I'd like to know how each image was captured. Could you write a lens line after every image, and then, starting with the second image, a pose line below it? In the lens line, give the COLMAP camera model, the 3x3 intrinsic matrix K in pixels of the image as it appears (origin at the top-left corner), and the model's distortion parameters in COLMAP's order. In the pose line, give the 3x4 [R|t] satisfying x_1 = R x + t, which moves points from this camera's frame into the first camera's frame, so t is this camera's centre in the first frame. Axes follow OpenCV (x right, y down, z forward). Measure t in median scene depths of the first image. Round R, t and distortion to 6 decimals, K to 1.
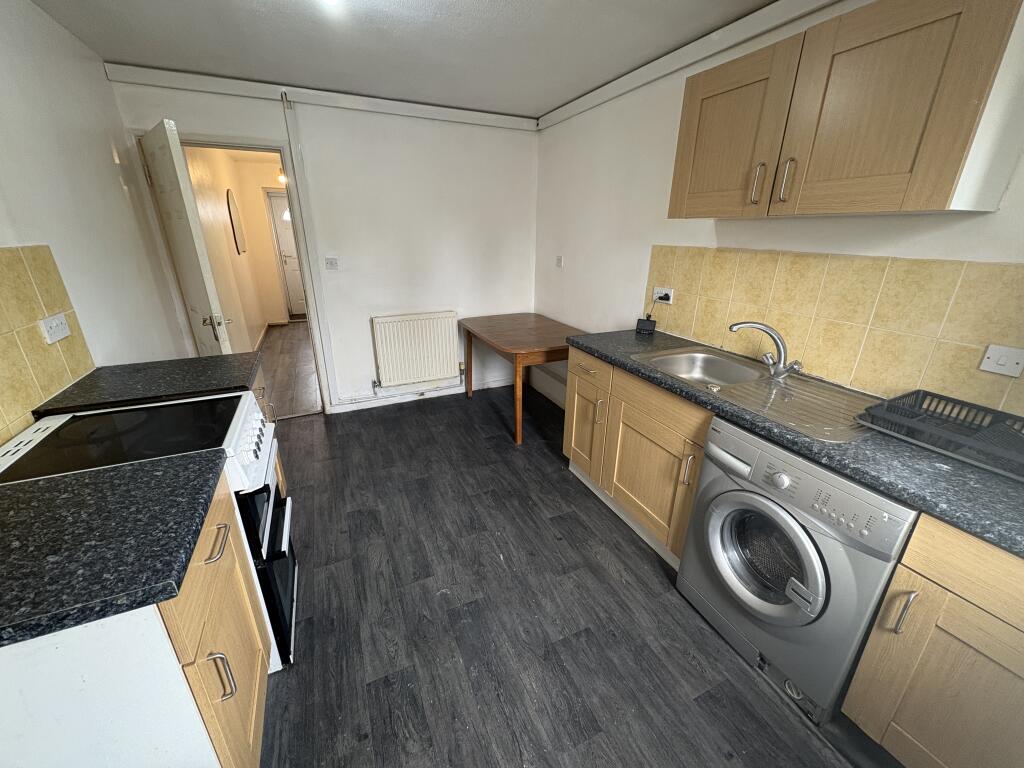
lens RADIAL K [[409.0, 0, 511.6], [0, 409.0, 382.6], [0, 0, 1]] dist [0.001989, -0.000027]
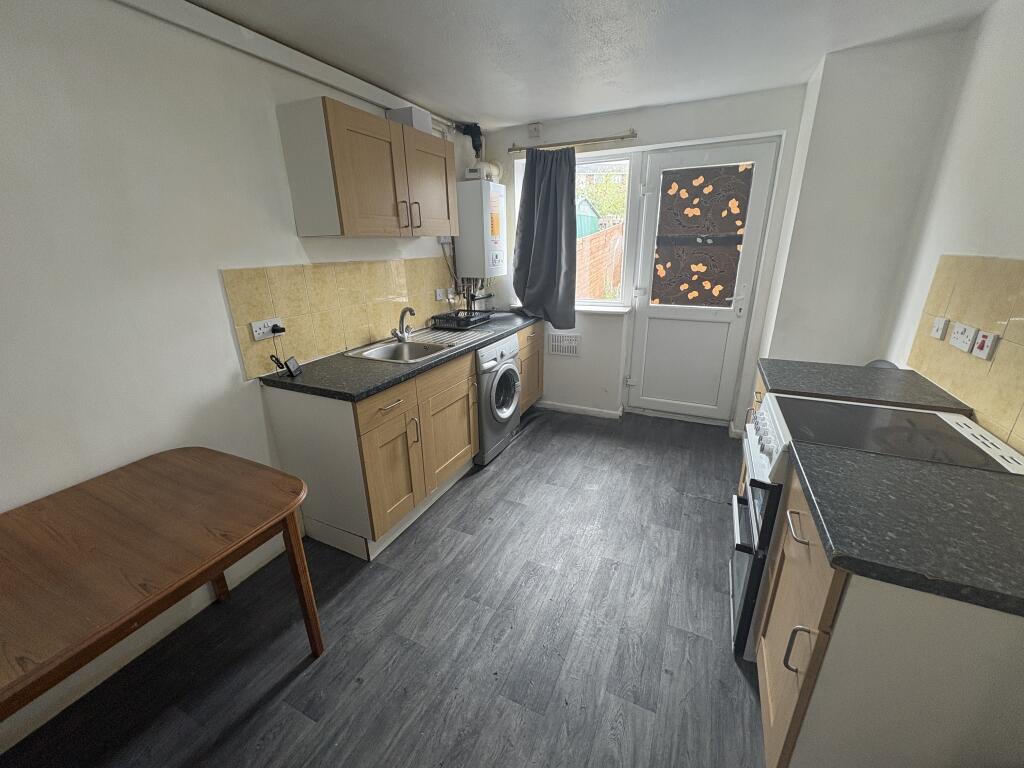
lens RADIAL K [[409.0, 0, 512.1], [0, 409.0, 383.4], [0, 0, 1]] dist [0.001989, -0.000027]
pose [[-0.645297, -0.242212, 0.724517, -0.725620], [0.281194, 0.806509, 0.520071, -0.545432], [-0.710297, 0.539330, -0.452329, 1.439630]]
